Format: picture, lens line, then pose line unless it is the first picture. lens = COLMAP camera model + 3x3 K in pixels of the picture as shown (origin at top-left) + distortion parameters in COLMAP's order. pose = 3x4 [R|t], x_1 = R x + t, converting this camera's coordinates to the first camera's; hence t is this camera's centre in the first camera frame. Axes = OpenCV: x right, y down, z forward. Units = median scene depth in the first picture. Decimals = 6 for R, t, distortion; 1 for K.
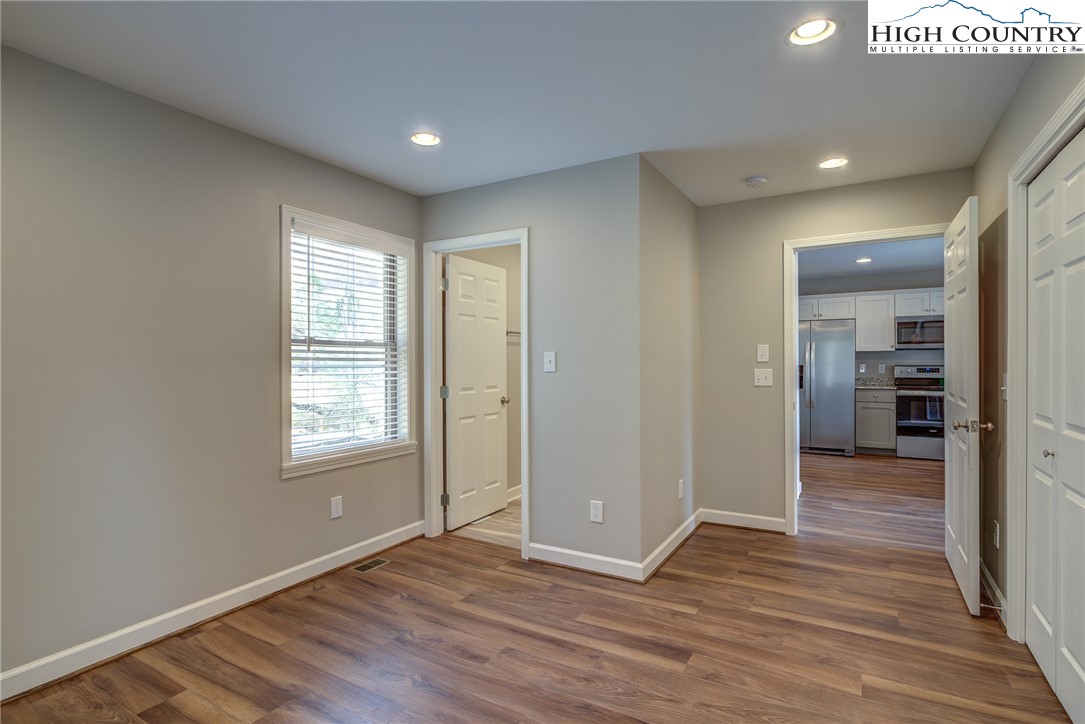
lens RADIAL K [[533.4, 0, 548.1], [0, 533.4, 357.6], [0, 0, 1]] dist [0.000078, 0.002505]
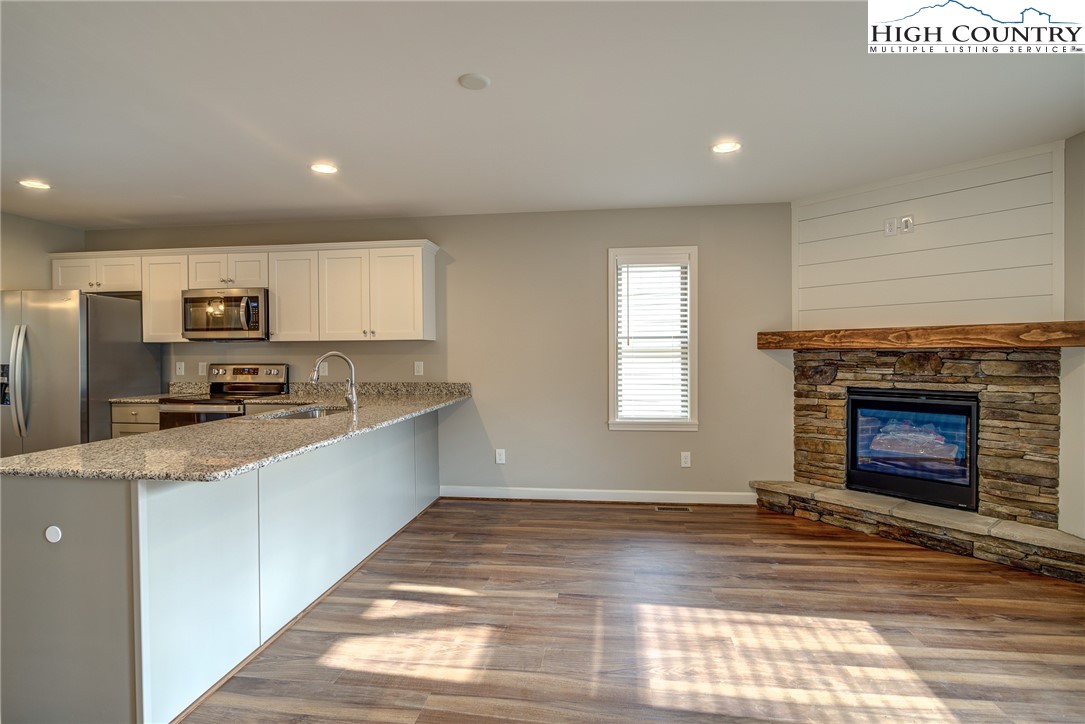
lens RADIAL K [[546.8, 0, 544.4], [0, 546.8, 358.8], [0, 0, 1]] dist [-0.011880, 0.005356]
pose [[0.925558, 0.003334, 0.378592, 0.360811], [-0.004269, 0.999990, 0.001630, 0.002277], [-0.378583, -0.003125, 0.925562, 0.100773]]
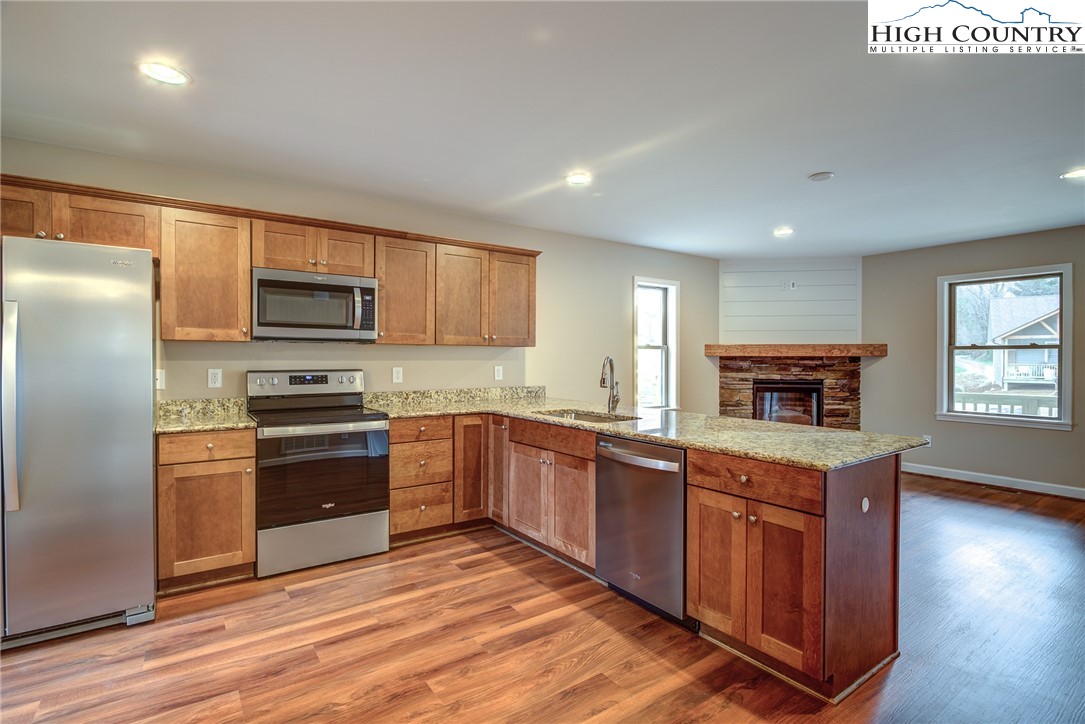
lens RADIAL K [[533.4, 0, 536.6], [0, 533.4, 359.3], [0, 0, 1]] dist [0.000078, 0.002505]
pose [[0.431042, 0.005649, 0.902314, 0.152156], [-0.003277, 0.999984, -0.004695, 0.002249], [-0.902326, -0.000933, 0.431054, 0.259050]]
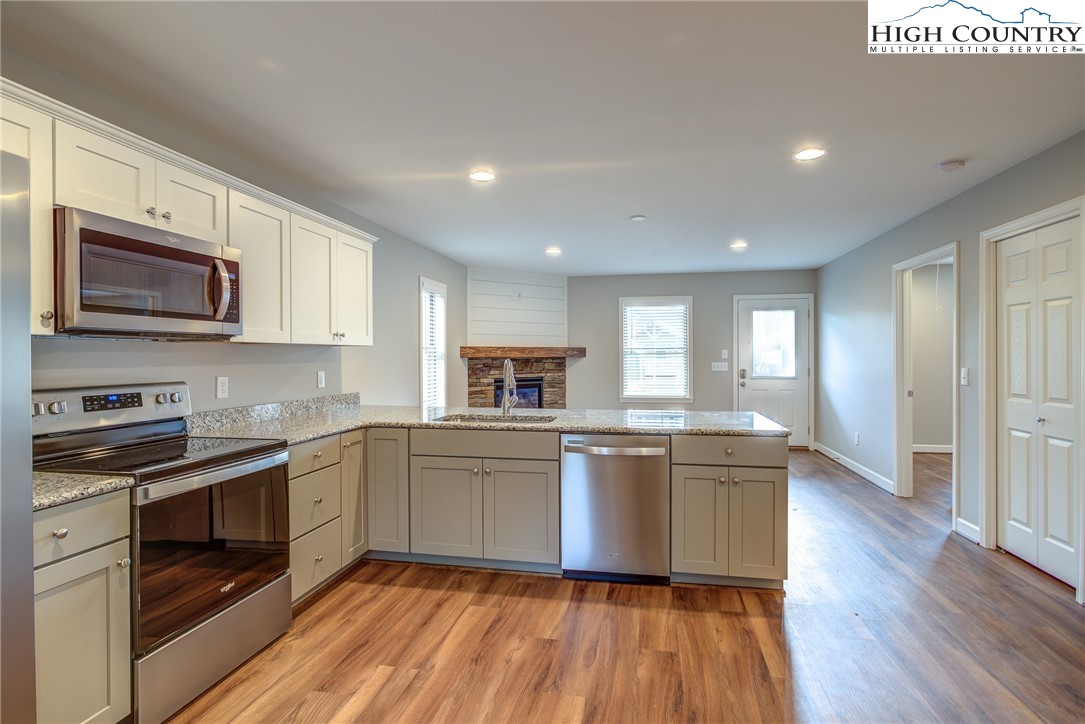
lens RADIAL K [[533.4, 0, 548.8], [0, 533.4, 361.6], [0, 0, 1]] dist [0.000078, 0.002505]
pose [[-0.322308, 0.003520, 0.946628, 0.148040], [0.012710, 0.999919, 0.000610, 0.001230], [-0.946550, 0.012228, -0.322326, 0.386746]]
